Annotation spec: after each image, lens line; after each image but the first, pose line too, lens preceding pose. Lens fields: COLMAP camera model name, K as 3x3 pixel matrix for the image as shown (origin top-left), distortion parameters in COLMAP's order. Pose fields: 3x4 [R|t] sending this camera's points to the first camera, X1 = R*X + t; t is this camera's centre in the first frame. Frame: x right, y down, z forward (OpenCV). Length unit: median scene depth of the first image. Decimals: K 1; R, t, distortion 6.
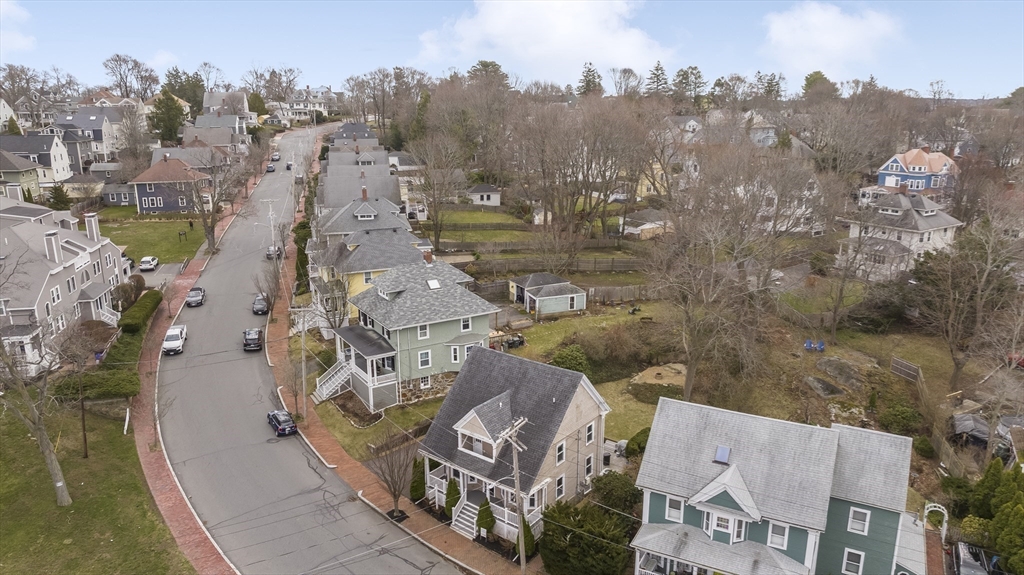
lens RADIAL K [[720.2, 0, 511.4], [0, 720.2, 287.6], [0, 0, 1]] dist [-0.009239, 0.000769]
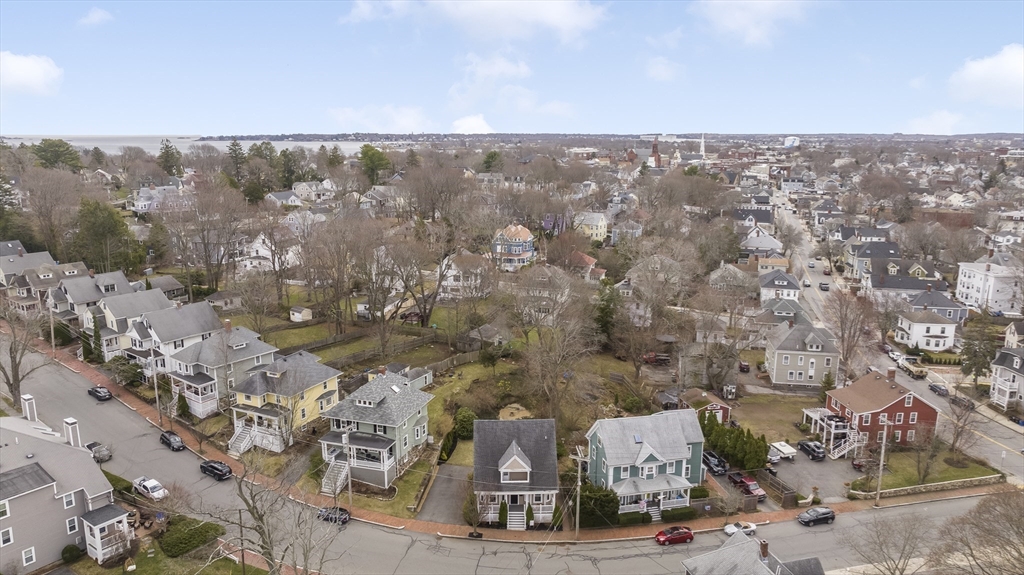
lens RADIAL K [[720.2, 0, 512.7], [0, 720.2, 285.1], [0, 0, 1]] dist [-0.009239, 0.000769]
pose [[0.763842, -0.132559, 0.631643, -1.055625], [0.163012, 0.986574, 0.009916, -0.241734], [-0.624477, 0.095391, 0.775196, -0.357390]]
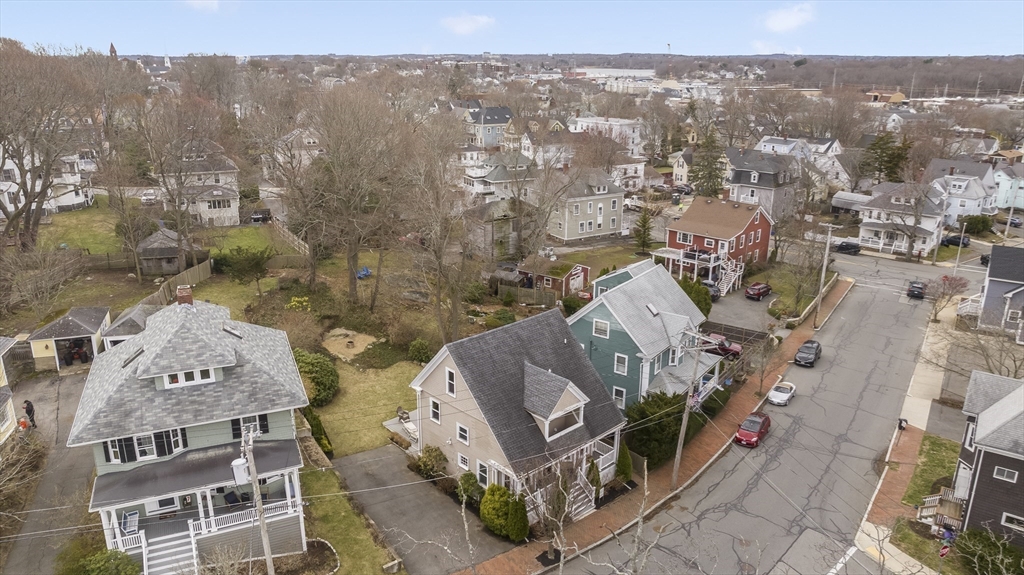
lens RADIAL K [[720.2, 0, 514.7], [0, 720.2, 289.1], [0, 0, 1]] dist [-0.009239, 0.000769]
pose [[0.141865, -0.303336, 0.942264, -0.836887], [0.249392, 0.932139, 0.262529, -0.180575], [-0.957955, 0.197749, 0.207887, 0.829223]]
